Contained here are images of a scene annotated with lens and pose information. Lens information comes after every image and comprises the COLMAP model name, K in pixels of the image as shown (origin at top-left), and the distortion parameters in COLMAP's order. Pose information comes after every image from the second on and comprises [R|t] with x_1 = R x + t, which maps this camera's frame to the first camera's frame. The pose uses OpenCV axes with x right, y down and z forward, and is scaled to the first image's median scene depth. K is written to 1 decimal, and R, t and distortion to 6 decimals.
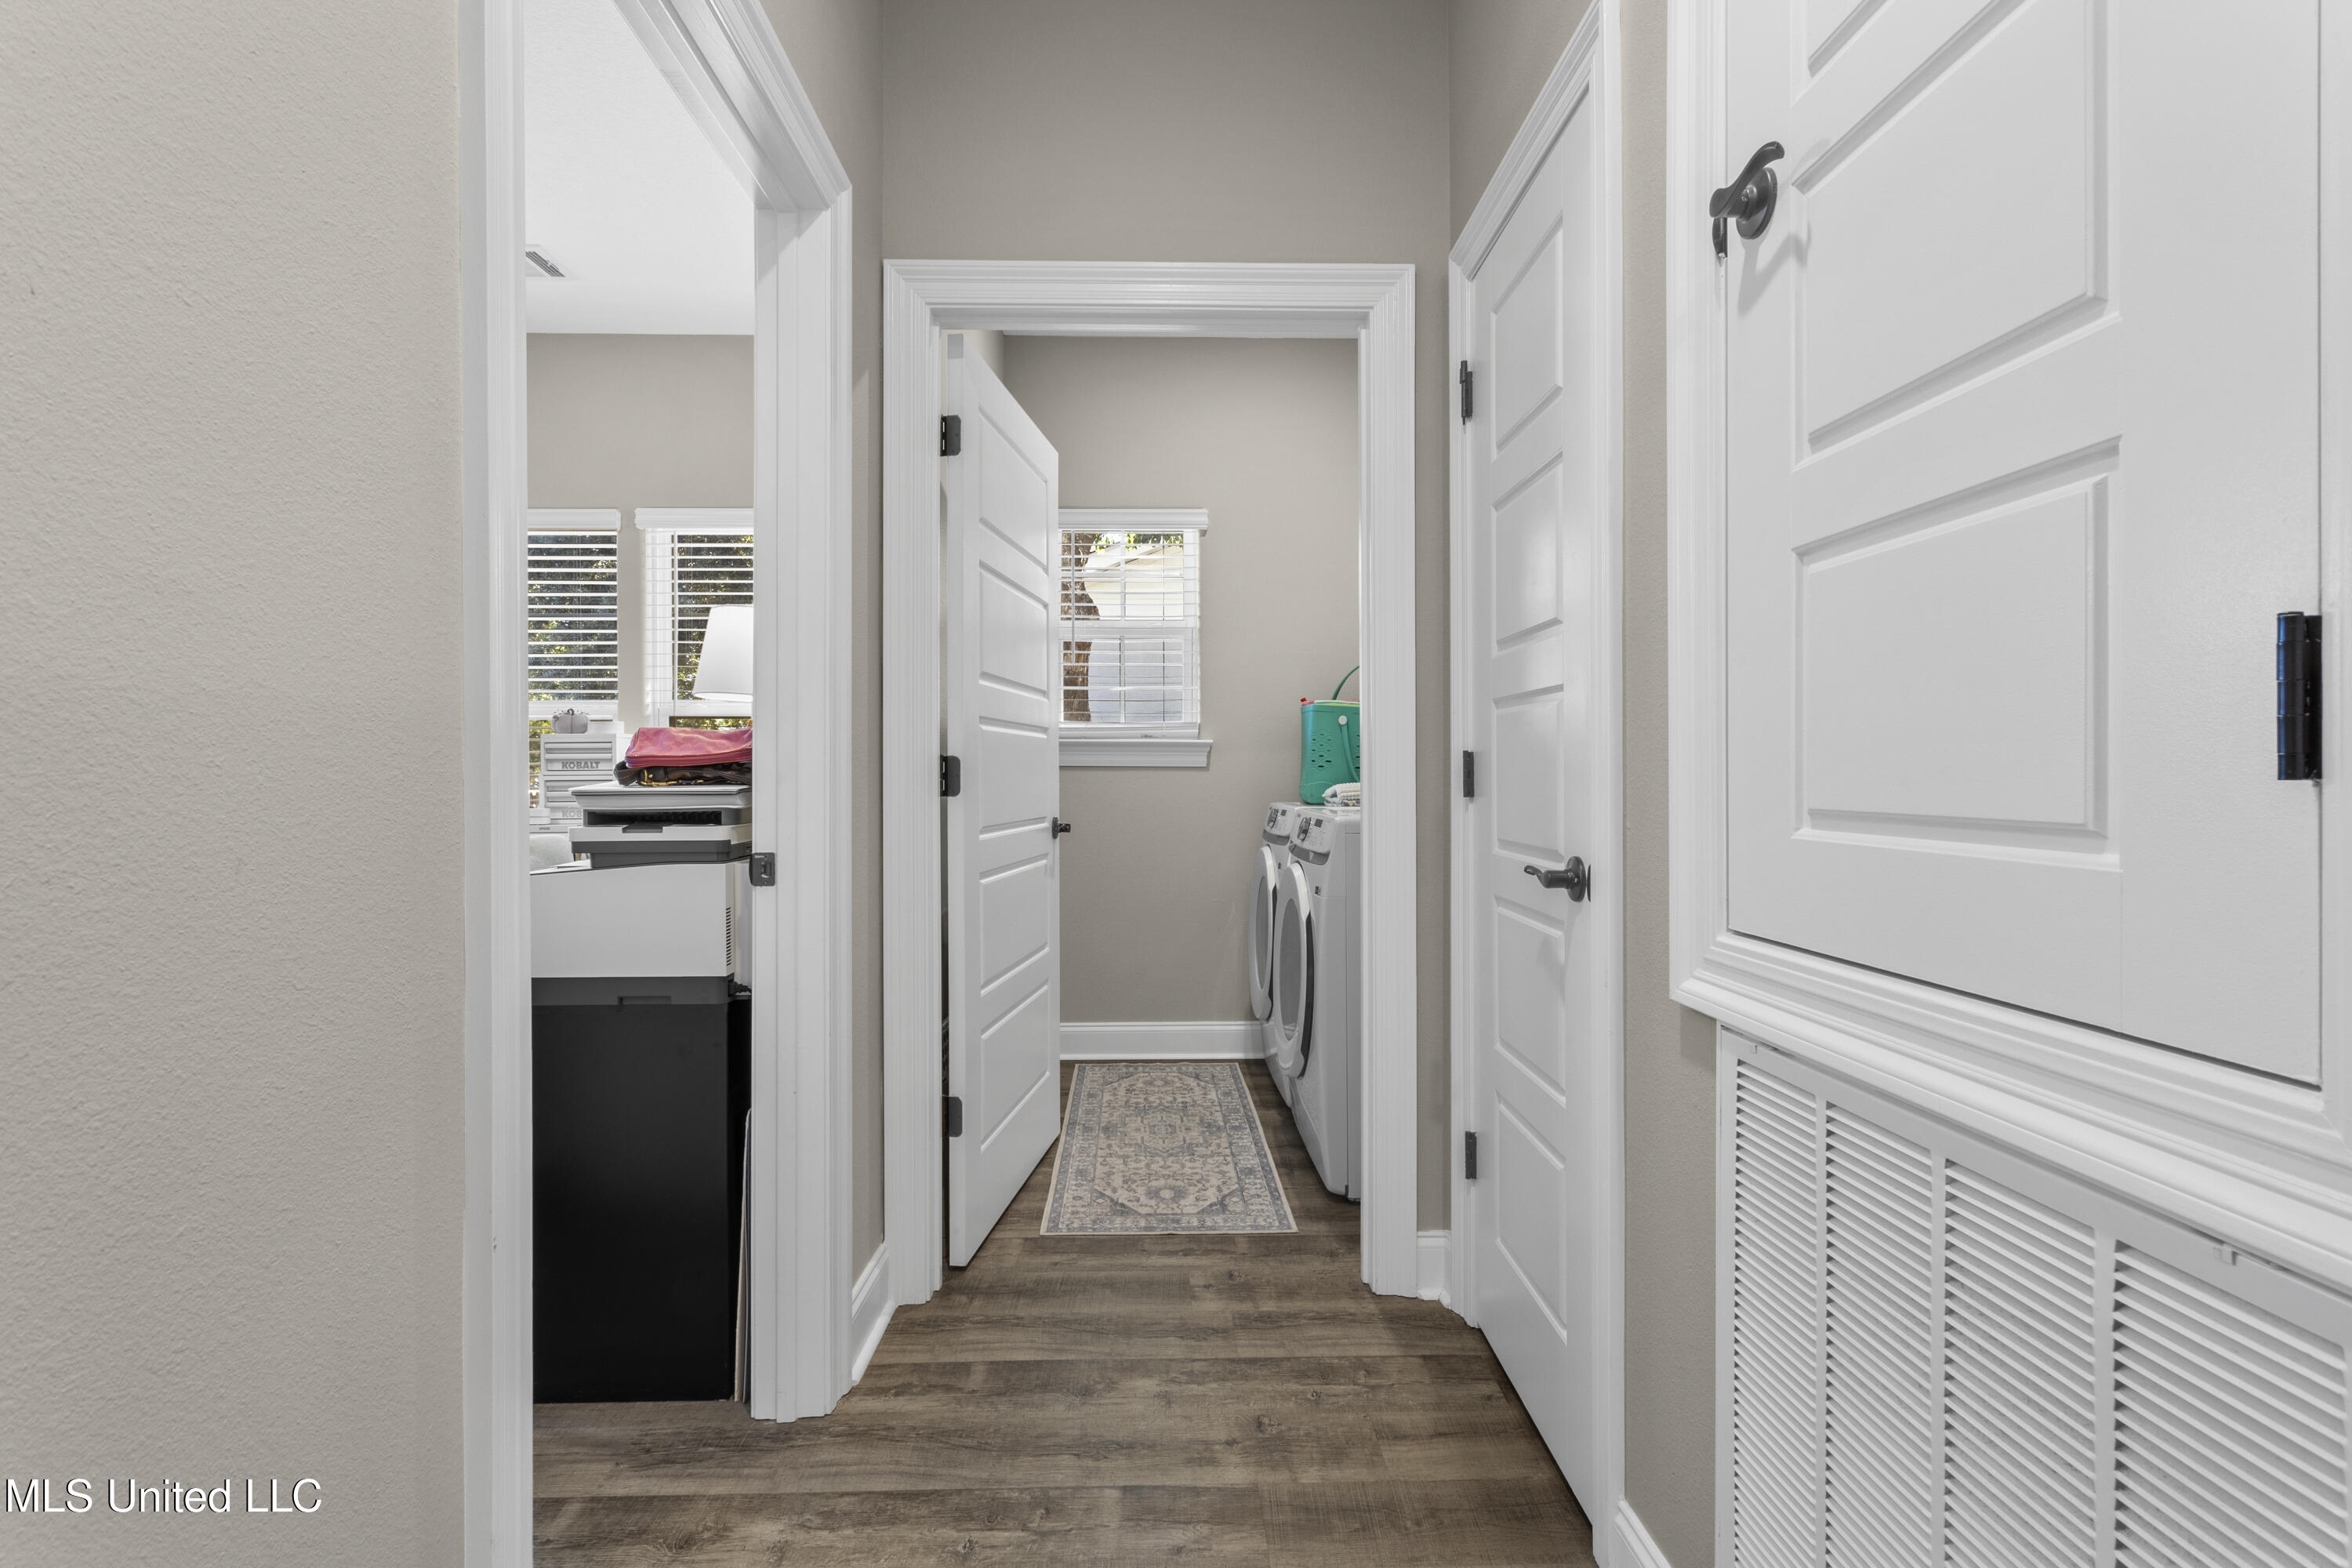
lens RADIAL K [[1117.2, 0, 1176.0], [0, 1117.2, 784.0], [0, 0, 1]] dist [-0.000990, -0.000072]
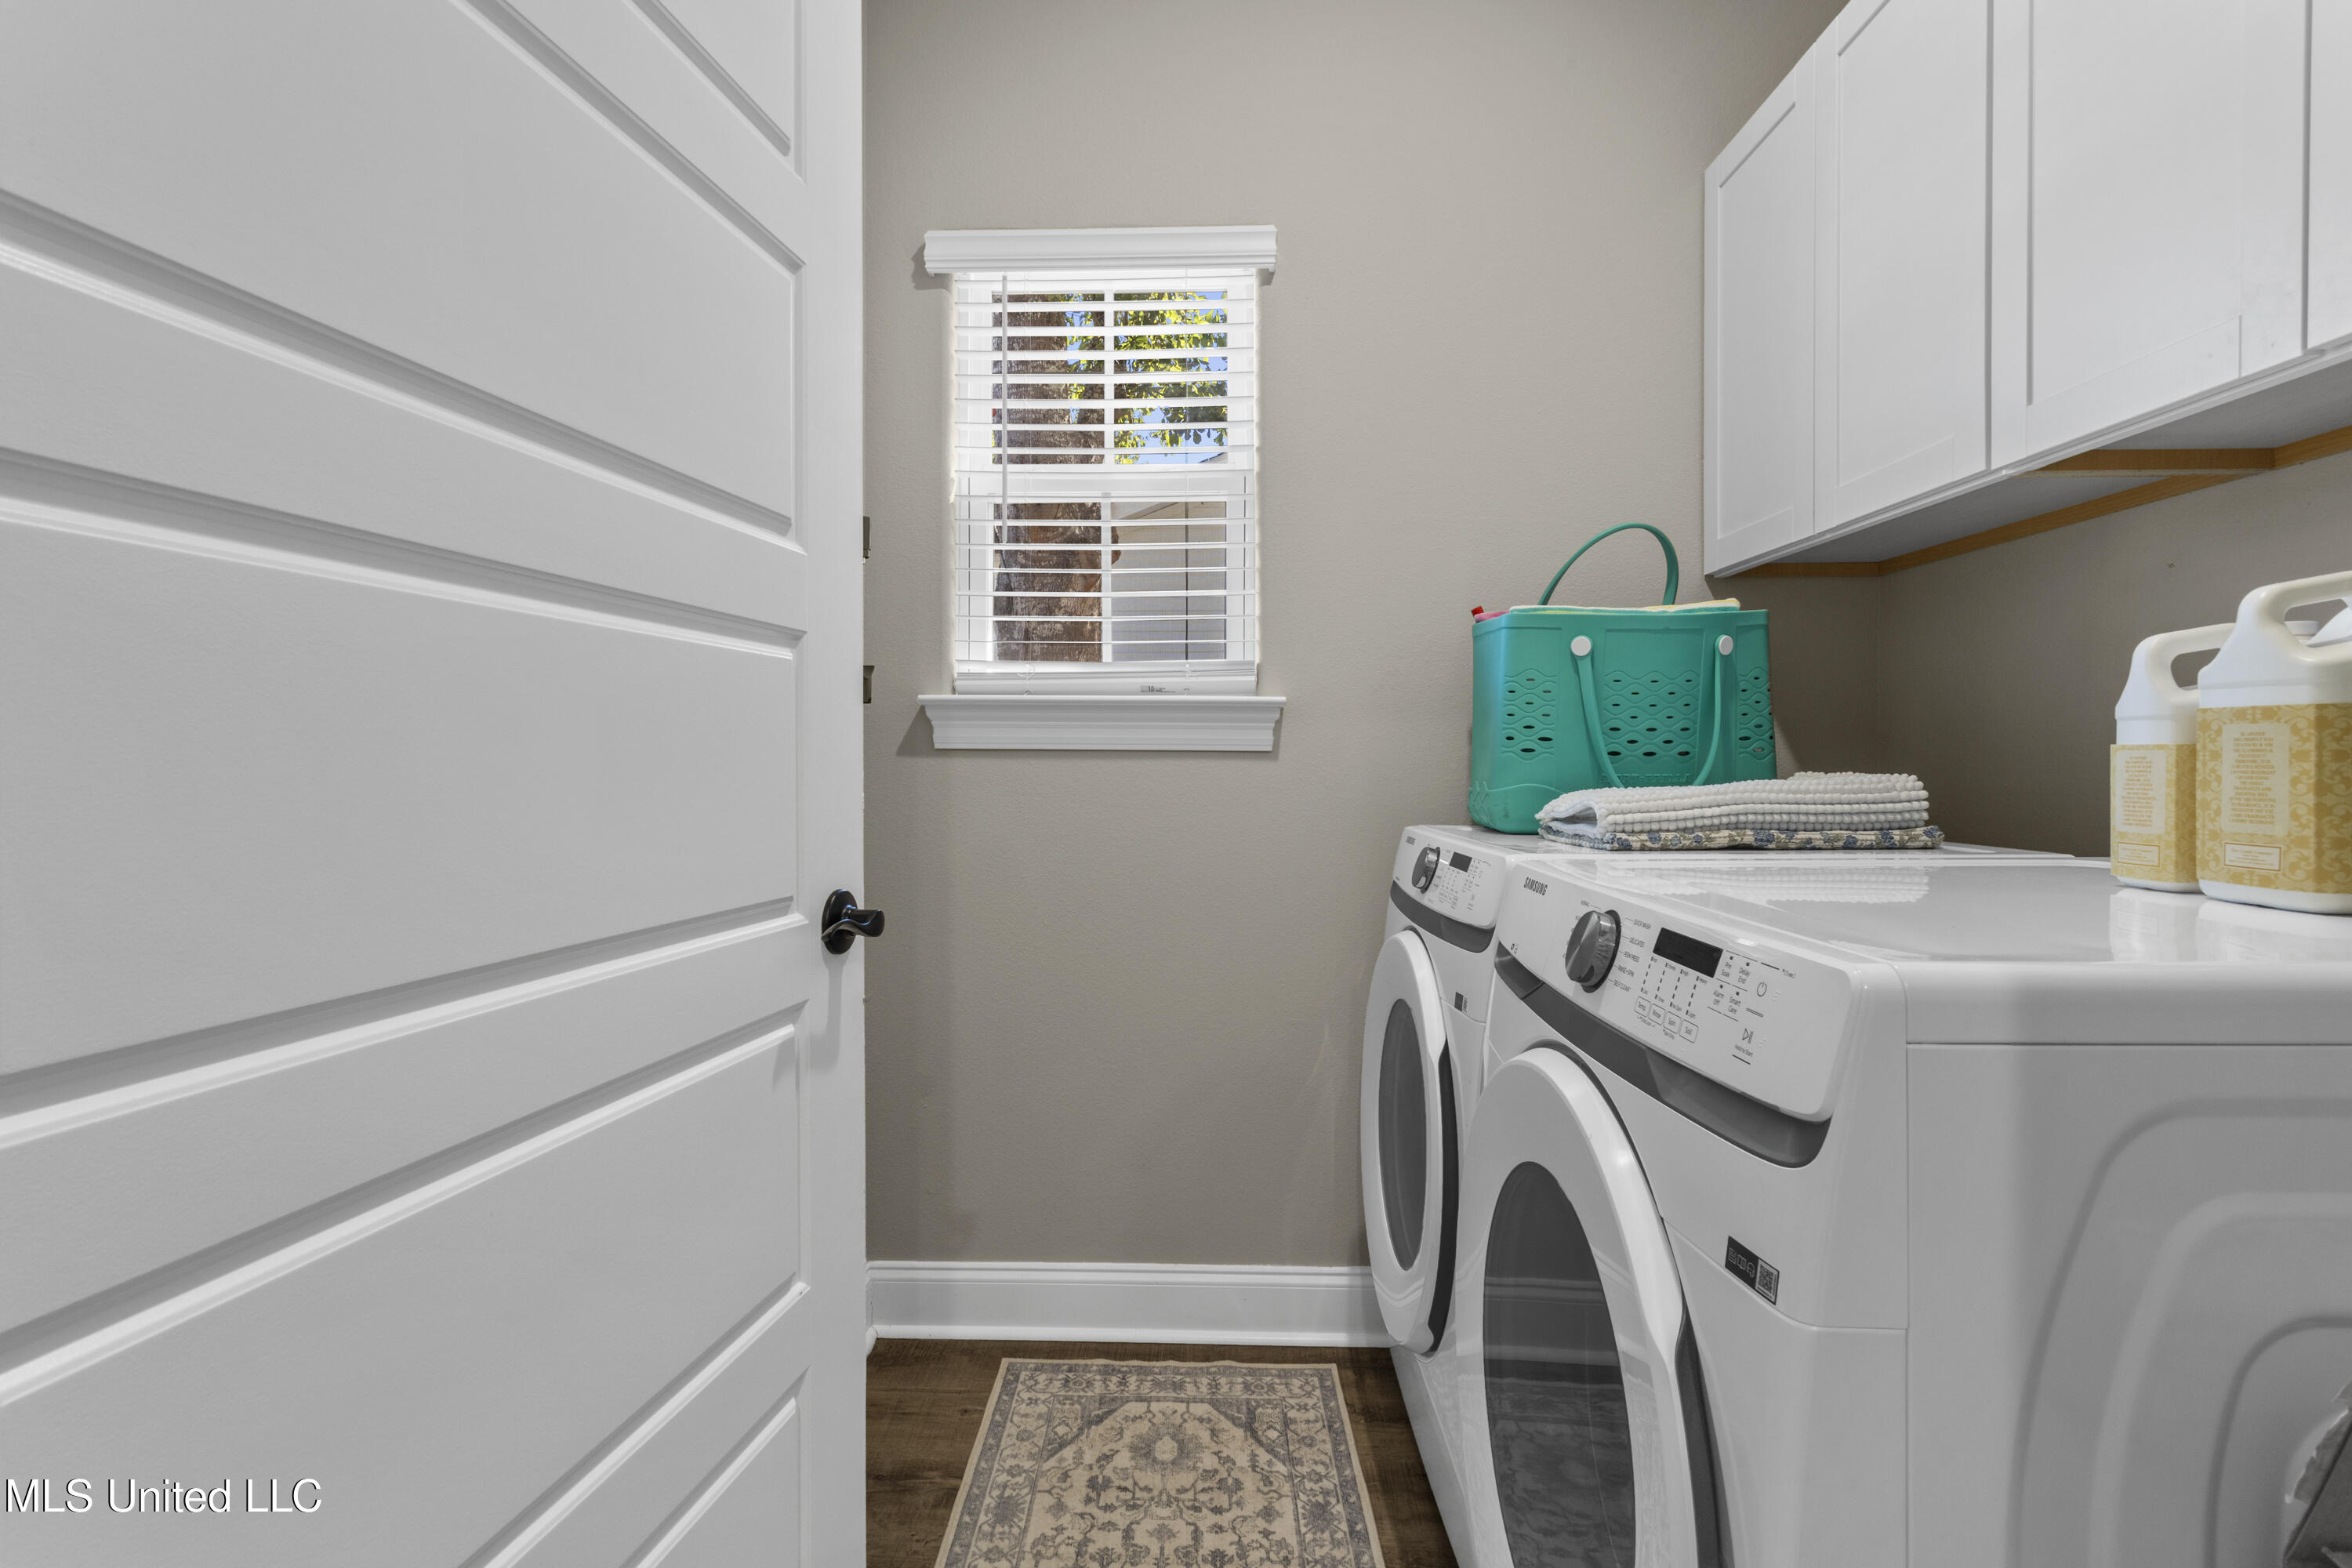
lens RADIAL K [[1117.2, 0, 1176.0], [0, 1117.2, 784.0], [0, 0, 1]] dist [-0.000990, -0.000072]
pose [[0.998396, 0.001904, -0.056579, 0.013509], [-0.001371, 0.999954, 0.009451, -0.006095], [0.056595, -0.009358, 0.998353, 0.536553]]
